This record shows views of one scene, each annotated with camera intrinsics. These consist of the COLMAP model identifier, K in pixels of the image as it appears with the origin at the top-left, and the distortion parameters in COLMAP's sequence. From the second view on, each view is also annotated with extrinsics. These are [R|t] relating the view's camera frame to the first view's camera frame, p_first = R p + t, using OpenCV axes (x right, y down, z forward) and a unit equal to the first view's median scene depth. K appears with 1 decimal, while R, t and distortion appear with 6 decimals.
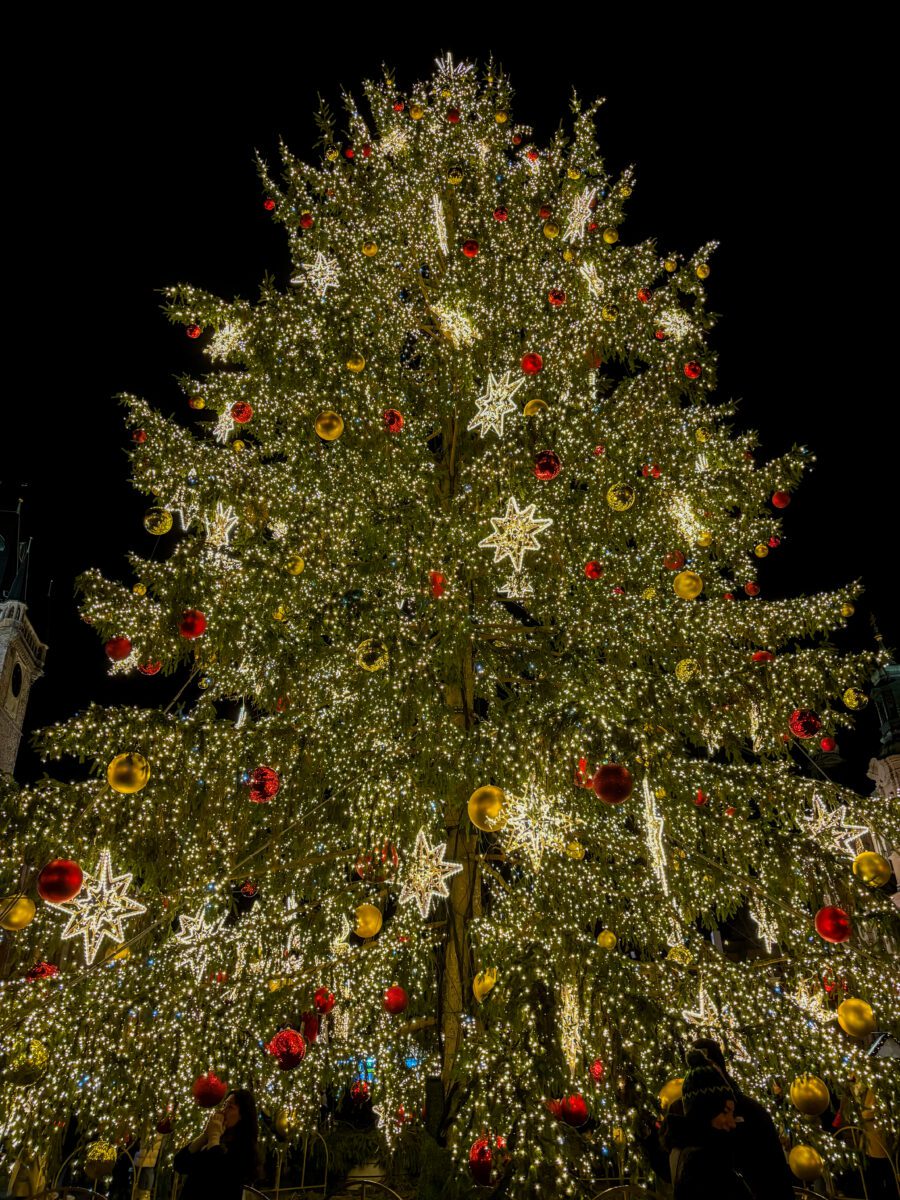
lens RADIAL K [[903.1, 0, 453.0], [0, 903.1, 588.9], [0, 0, 1]] dist [0.043871, -0.032514]
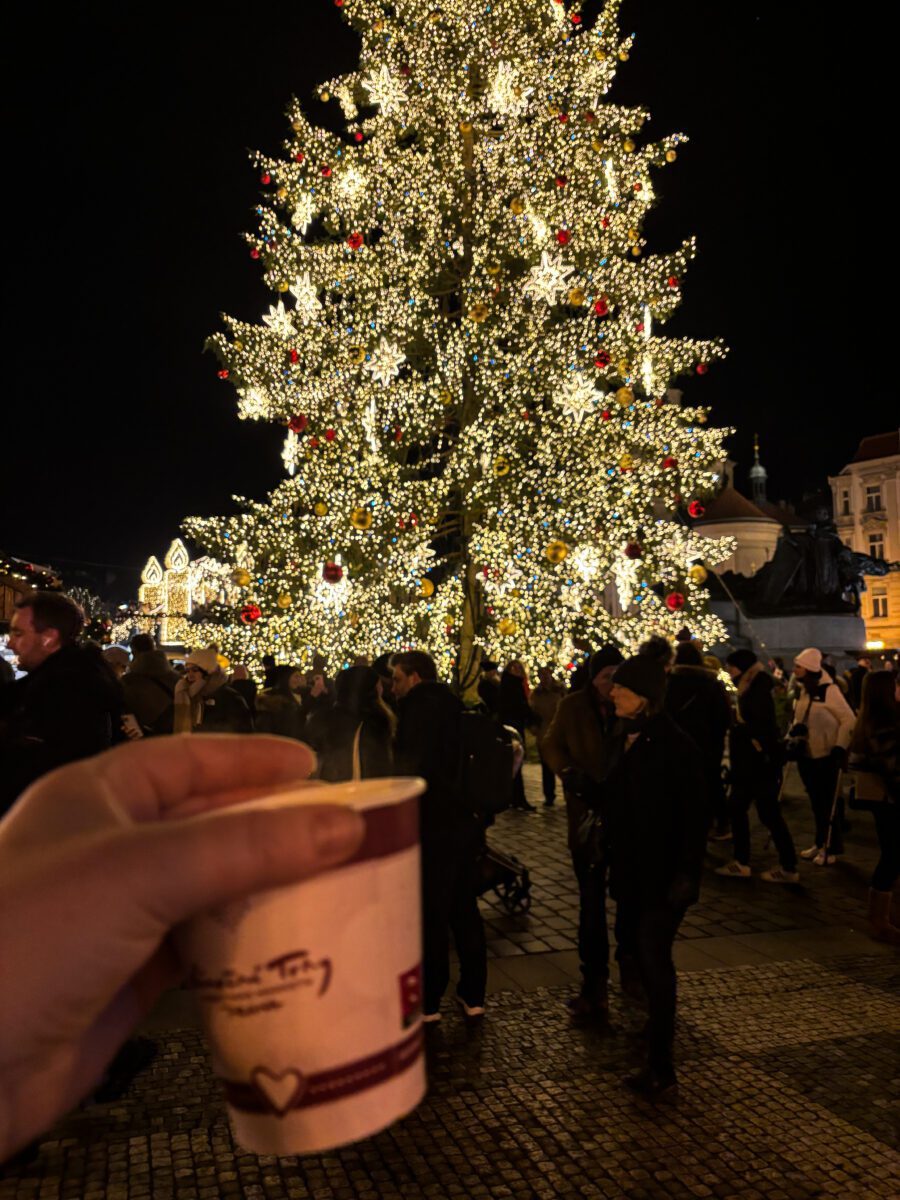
lens RADIAL K [[903.1, 0, 440.0], [0, 903.1, 594.8], [0, 0, 1]] dist [0.043871, -0.032514]
pose [[0.961696, 0.035206, 0.271848, -0.541281], [-0.140865, 0.914228, 0.379926, -0.282469], [-0.235155, -0.403667, 0.884169, -0.532944]]
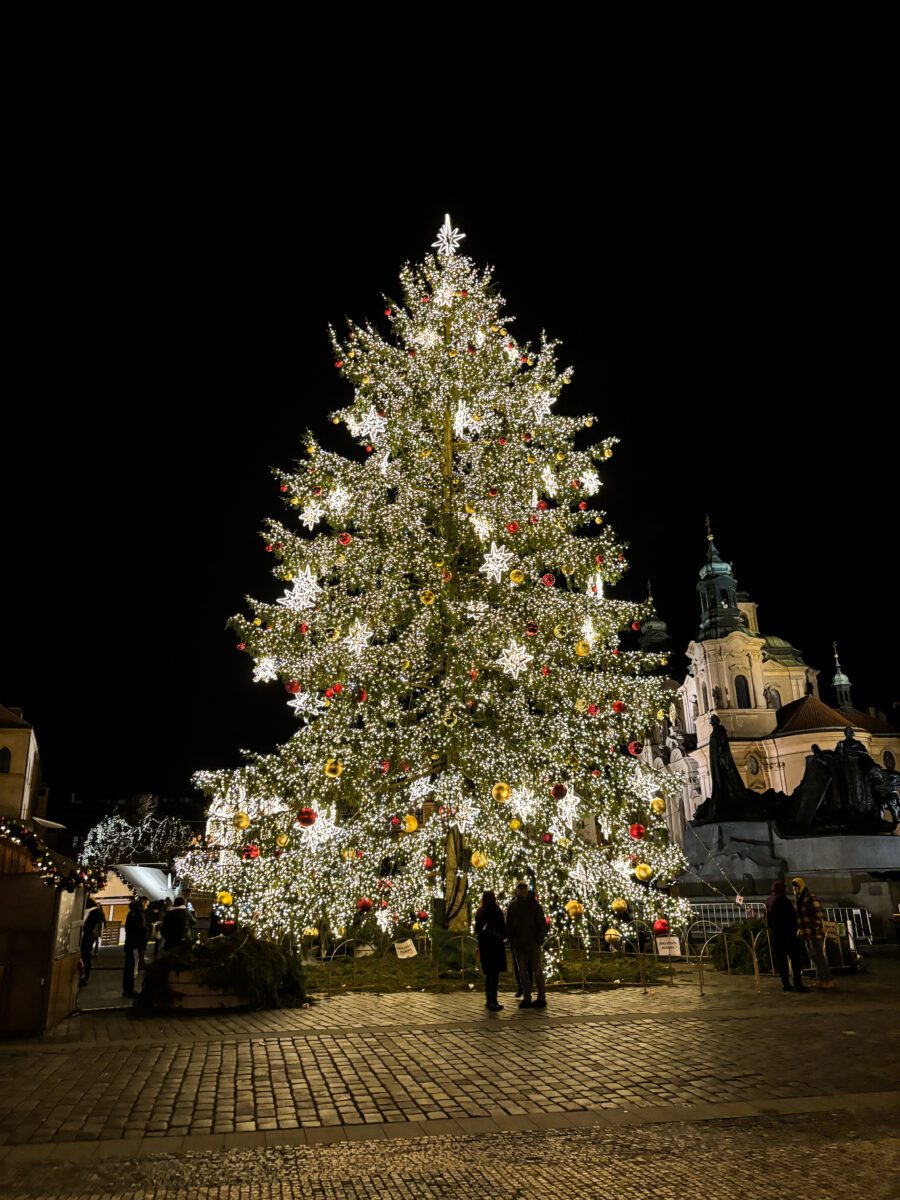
lens RADIAL K [[903.1, 0, 449.3], [0, 903.1, 589.2], [0, 0, 1]] dist [0.043871, -0.032514]
pose [[0.986408, 0.051127, 0.156160, -0.346355], [-0.076731, 0.983700, 0.162622, -0.458899], [-0.145301, -0.172394, 0.974253, -0.827520]]
